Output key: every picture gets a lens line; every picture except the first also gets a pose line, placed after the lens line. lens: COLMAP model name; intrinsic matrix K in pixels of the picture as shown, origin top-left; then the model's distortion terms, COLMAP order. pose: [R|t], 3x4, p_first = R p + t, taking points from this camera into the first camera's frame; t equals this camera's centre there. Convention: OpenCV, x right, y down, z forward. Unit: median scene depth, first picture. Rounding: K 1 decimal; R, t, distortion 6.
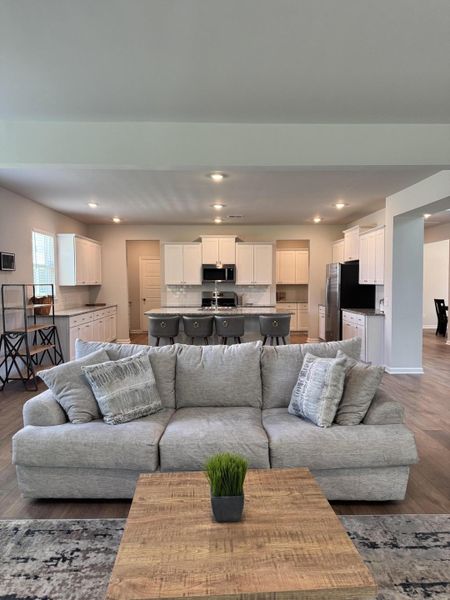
lens RADIAL K [[425.5, 0, 225.0], [0, 425.5, 302.1], [0, 0, 1]] dist [0.044307, -0.049493]
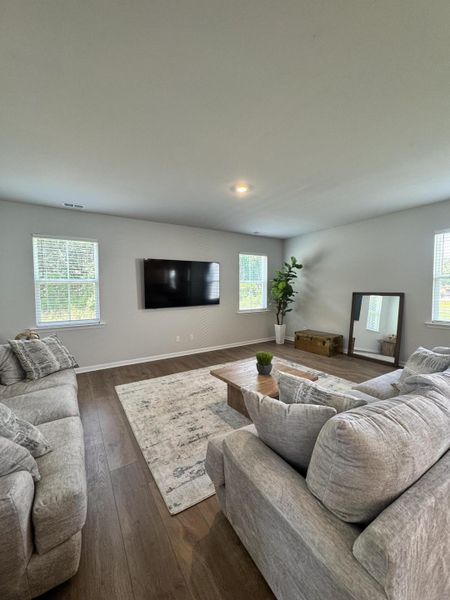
lens RADIAL K [[239.3, 0, 224.9], [0, 239.3, 300.9], [0, 0, 1]] dist [-0.002392, 0.001233]
pose [[-0.852705, 0.040798, -0.520798, 0.280622], [-0.014198, 0.994767, 0.101175, -0.032684], [0.522201, 0.093666, -0.847663, 0.597585]]
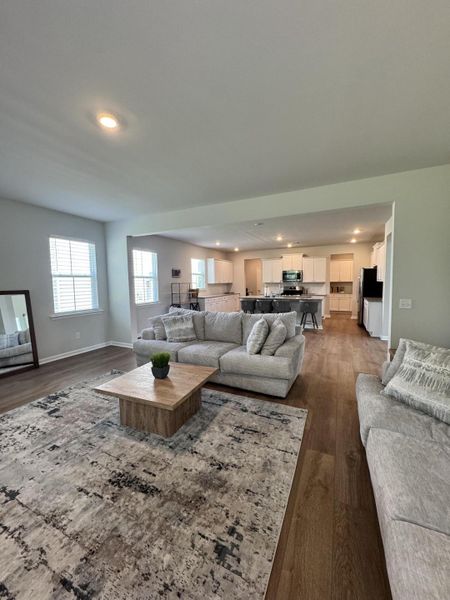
lens RADIAL K [[239.3, 0, 223.7], [0, 239.3, 300.5], [0, 0, 1]] dist [-0.002392, 0.001233]
pose [[0.892165, 0.026217, -0.450948, 0.262740], [-0.011182, 0.999290, 0.035973, 0.002304], [0.451571, -0.027051, 0.891825, -0.013977]]
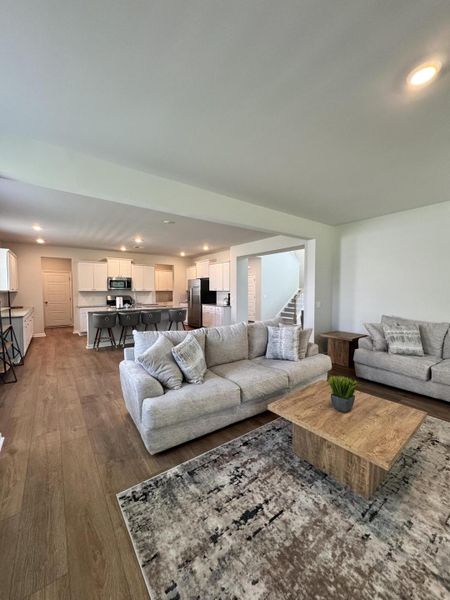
lens RADIAL K [[239.3, 0, 226.5], [0, 239.3, 300.4], [0, 0, 1]] dist [-0.002392, 0.001233]
pose [[0.817456, -0.024425, 0.575473, -0.288782], [0.026402, 0.999639, 0.004925, -0.002345], [-0.575386, 0.011167, 0.817806, 0.116846]]
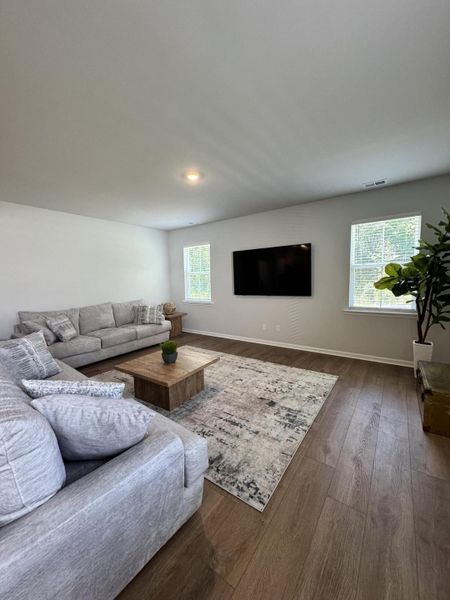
lens RADIAL K [[239.3, 0, 222.0], [0, 239.3, 298.4], [0, 0, 1]] dist [-0.002392, 0.001233]
pose [[-0.792679, -0.028319, 0.608981, -0.343275], [0.057177, 0.991064, 0.120511, -0.024958], [-0.606952, 0.130346, -0.783976, 0.555988]]
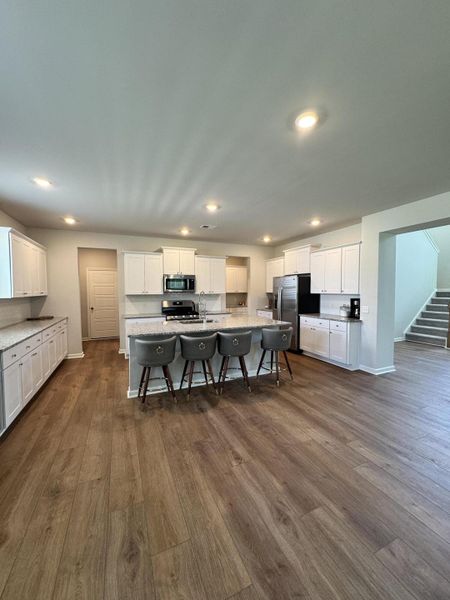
lens RADIAL K [[239.3, 0, 224.4], [0, 239.3, 298.2], [0, 0, 1]] dist [-0.002392, 0.001233]
pose [[0.921935, -0.015926, 0.387016, -0.210439], [0.021009, 0.999740, -0.008908, -0.033803], [-0.386773, 0.016344, 0.922030, 0.587376]]
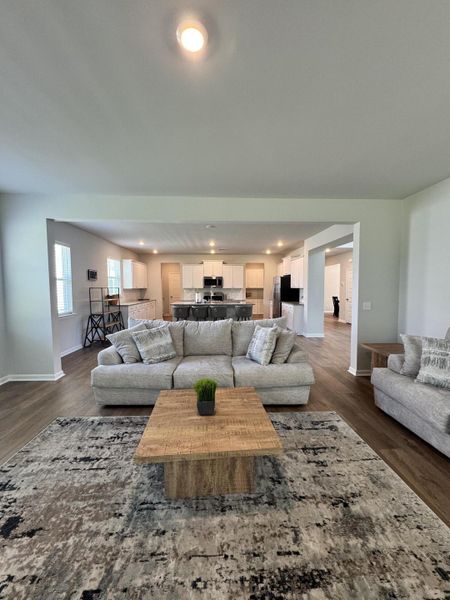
lens RADIAL K [[239.3, 0, 225.0], [0, 239.3, 300.5], [0, 0, 1]] dist [-0.002392, 0.001233]
pose [[0.999758, -0.000277, 0.021979, 0.017643], [0.000113, 0.999972, 0.007444, 0.004182], [-0.021980, -0.007440, 0.999731, -0.004733]]
